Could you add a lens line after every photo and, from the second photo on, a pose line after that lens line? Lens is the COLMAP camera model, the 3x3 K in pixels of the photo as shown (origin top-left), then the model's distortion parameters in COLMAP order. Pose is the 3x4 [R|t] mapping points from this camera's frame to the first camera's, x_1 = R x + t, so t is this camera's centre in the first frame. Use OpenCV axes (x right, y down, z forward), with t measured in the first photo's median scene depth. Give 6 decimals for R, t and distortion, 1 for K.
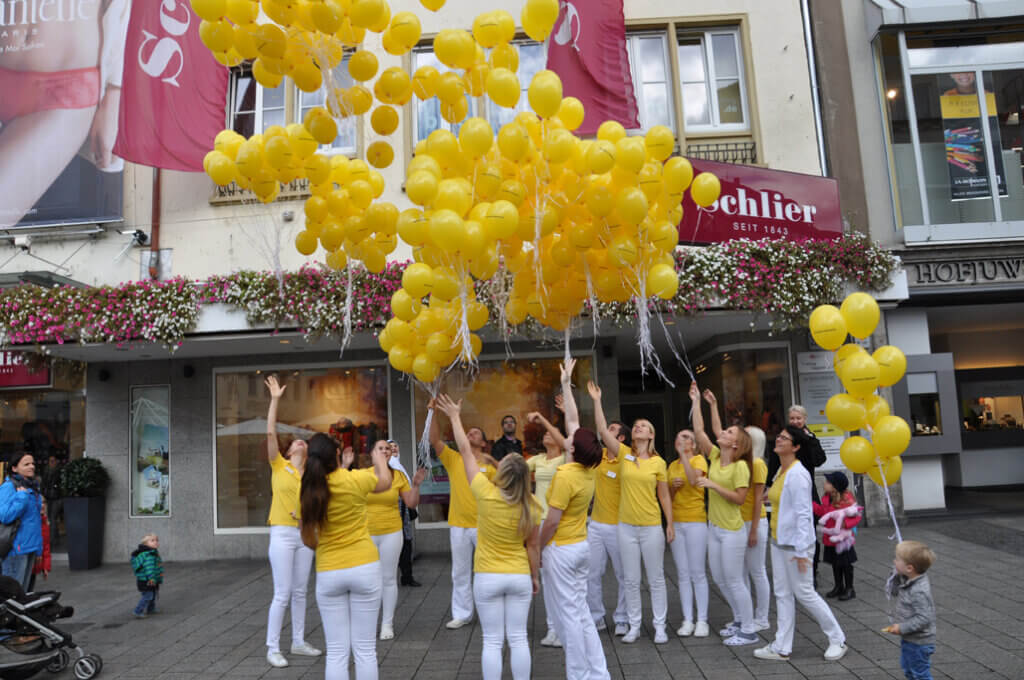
lens RADIAL K [[822.3, 0, 506.8], [0, 822.3, 356.3], [0, 0, 1]] dist [-0.144130, 0.120915]
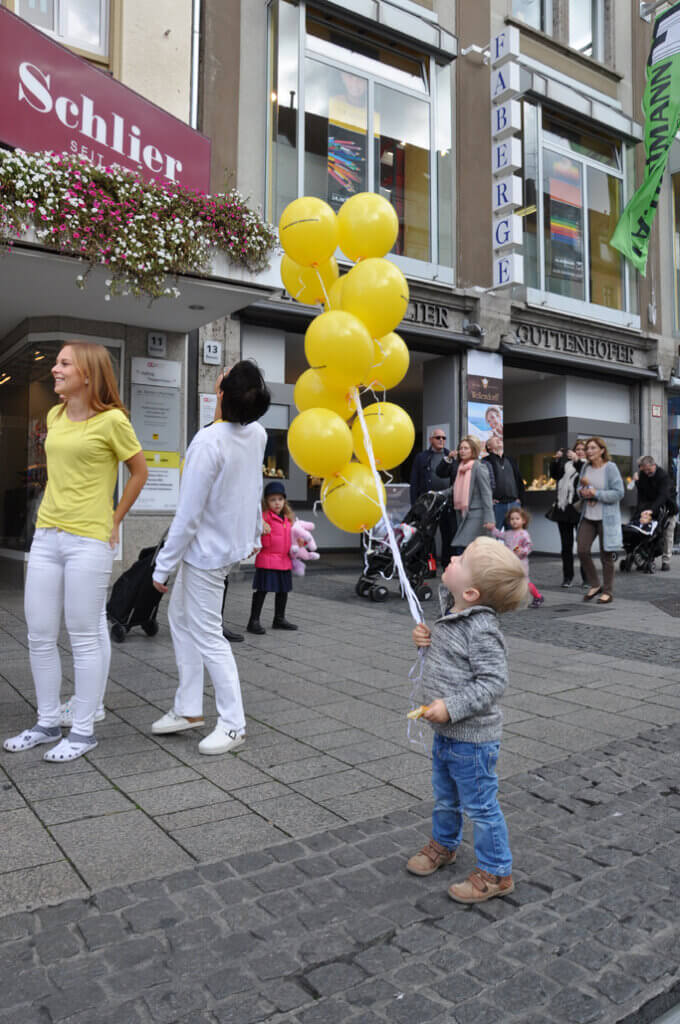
lens RADIAL K [[822.3, 0, 366.5], [0, 822.3, 501.6], [0, 0, 1]] dist [-0.144130, 0.120915]
pose [[0.790069, 0.065212, 0.609540, 0.091034], [-0.111909, 0.992960, 0.038822, 0.095975], [-0.602717, -0.098885, 0.791804, 0.296052]]
